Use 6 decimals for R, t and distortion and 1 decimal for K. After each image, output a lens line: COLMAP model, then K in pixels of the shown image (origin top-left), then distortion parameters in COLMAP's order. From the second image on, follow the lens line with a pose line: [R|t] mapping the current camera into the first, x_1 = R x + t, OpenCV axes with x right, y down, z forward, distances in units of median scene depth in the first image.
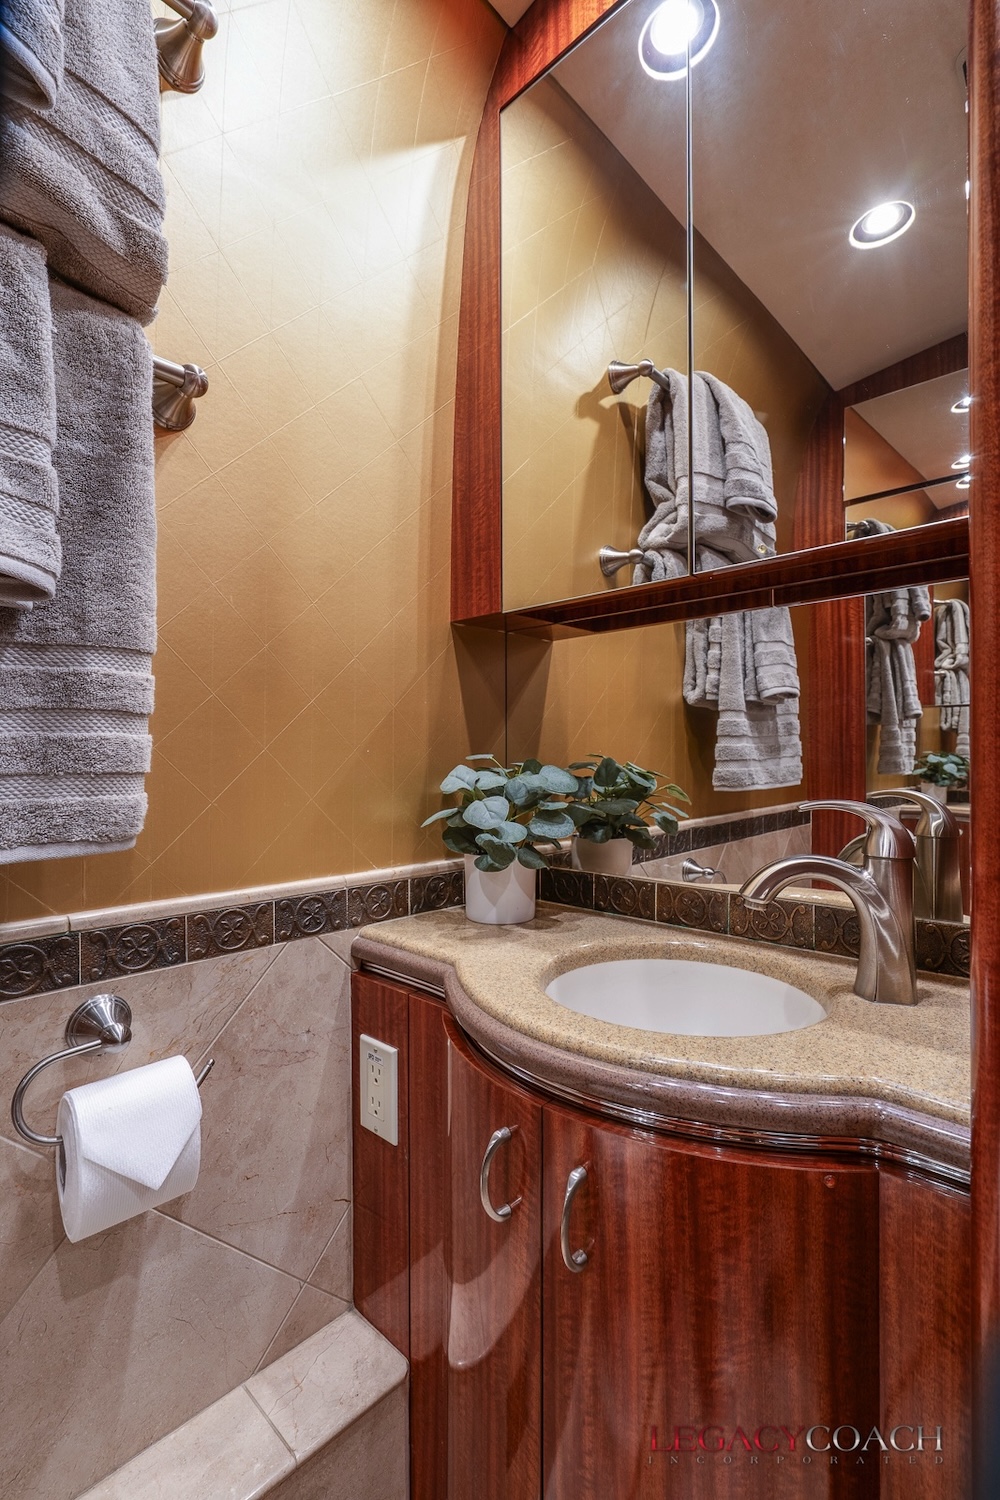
lens RADIAL K [[684.4, 0, 506.9], [0, 684.4, 751.5], [0, 0, 1]] dist [0.000382, 0.001695]
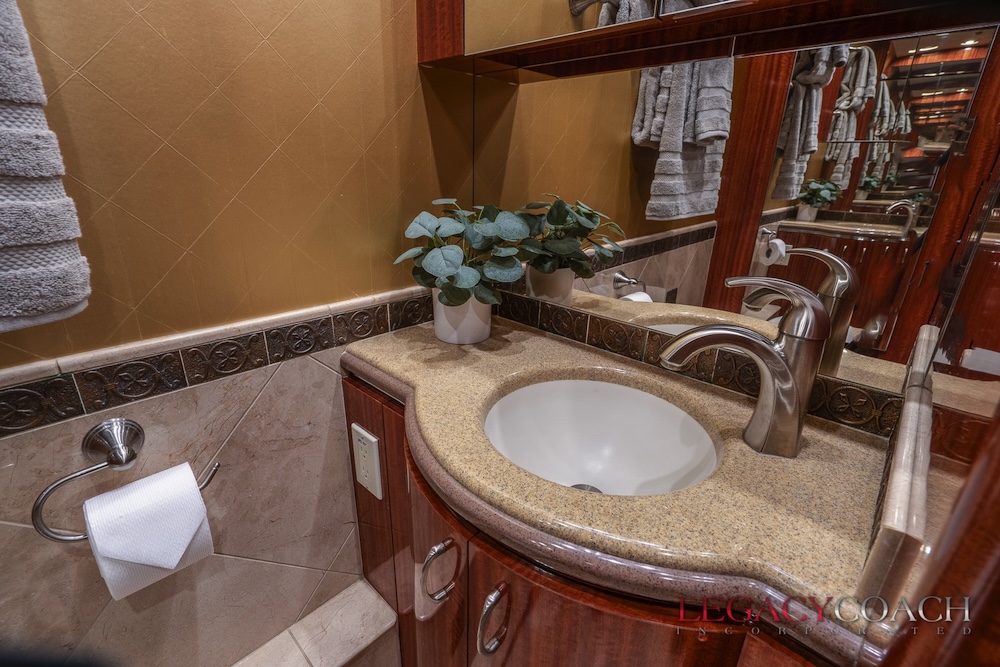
lens RADIAL K [[456.3, 0, 500.0], [0, 456.3, 331.2], [0, 0, 1]] dist [0.000382, 0.001695]
pose [[0.999651, 0.025545, 0.006663, 0.059784], [-0.026259, 0.936145, 0.350633, -0.066141], [0.002719, -0.350686, 0.936489, 0.249650]]
